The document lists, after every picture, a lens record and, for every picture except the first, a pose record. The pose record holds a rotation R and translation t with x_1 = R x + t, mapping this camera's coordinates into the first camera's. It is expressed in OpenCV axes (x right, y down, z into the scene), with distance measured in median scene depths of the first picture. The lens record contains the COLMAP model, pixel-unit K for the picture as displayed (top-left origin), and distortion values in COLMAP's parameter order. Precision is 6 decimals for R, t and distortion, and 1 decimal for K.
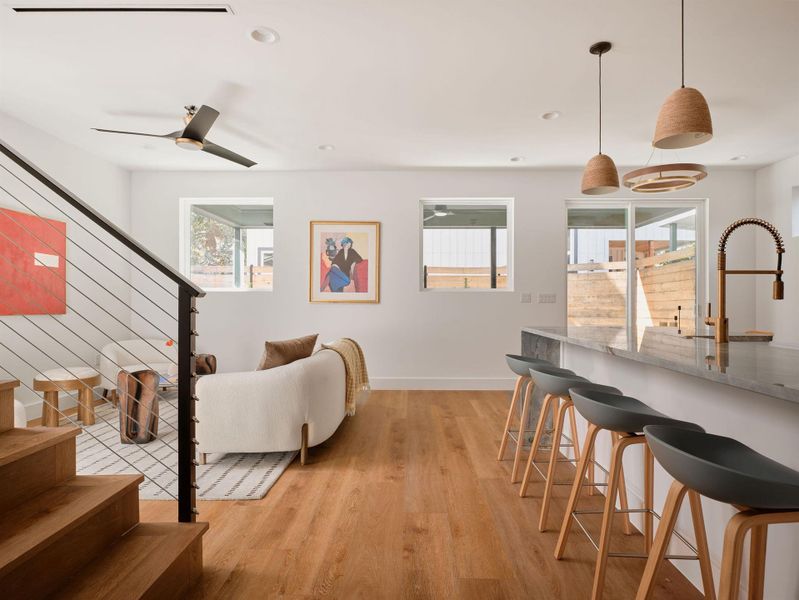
lens RADIAL K [[463.9, 0, 397.5], [0, 463.9, 289.5], [0, 0, 1]] dist [-0.001792, 0.000147]
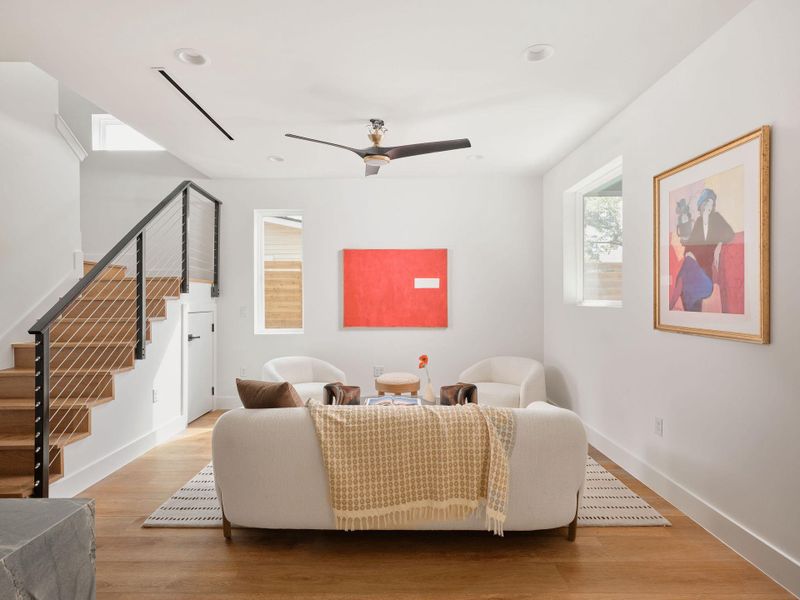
lens RADIAL K [[433.7, 0, 400.0], [0, 433.7, 300.0], [0, 0, 1]] dist [-0.001874, -0.000088]
pose [[0.018673, -0.001053, -0.999825, 0.302160], [0.036870, 0.999320, -0.000364, -0.016477], [0.999146, -0.036857, 0.018699, 0.695539]]
